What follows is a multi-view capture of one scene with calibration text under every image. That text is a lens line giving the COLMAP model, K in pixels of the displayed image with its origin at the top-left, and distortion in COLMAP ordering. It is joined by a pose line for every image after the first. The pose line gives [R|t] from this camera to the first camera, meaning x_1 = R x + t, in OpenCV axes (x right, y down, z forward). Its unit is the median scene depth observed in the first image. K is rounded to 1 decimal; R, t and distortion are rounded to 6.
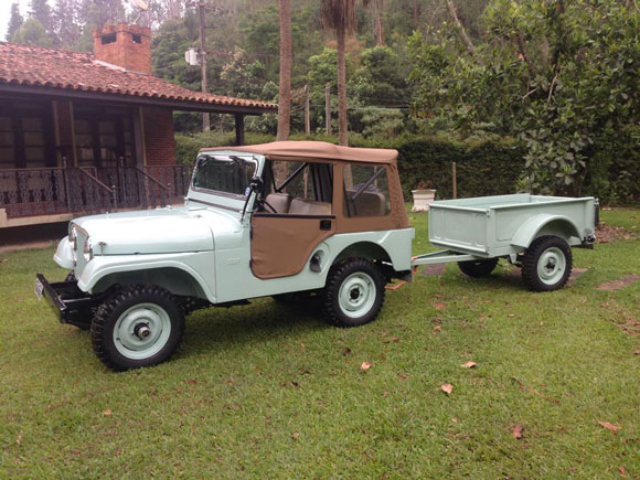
lens RADIAL K [[592.9, 0, 320.0], [0, 592.9, 240.0], [0, 0, 1]] dist [0.068602, -0.012020]
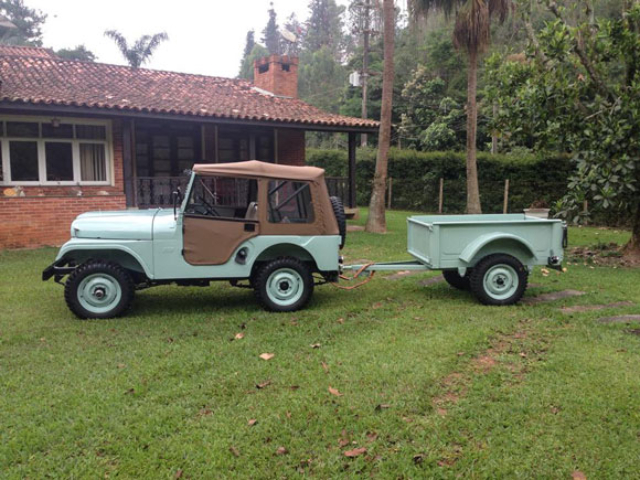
lens RADIAL K [[592.9, 0, 320.0], [0, 592.9, 240.0], [0, 0, 1]] dist [0.068602, -0.012020]
pose [[0.934653, 0.063780, -0.349795, 0.540638], [-0.071121, 0.997434, -0.008167, 0.000937], [0.348376, 0.032511, 0.936791, -0.121711]]
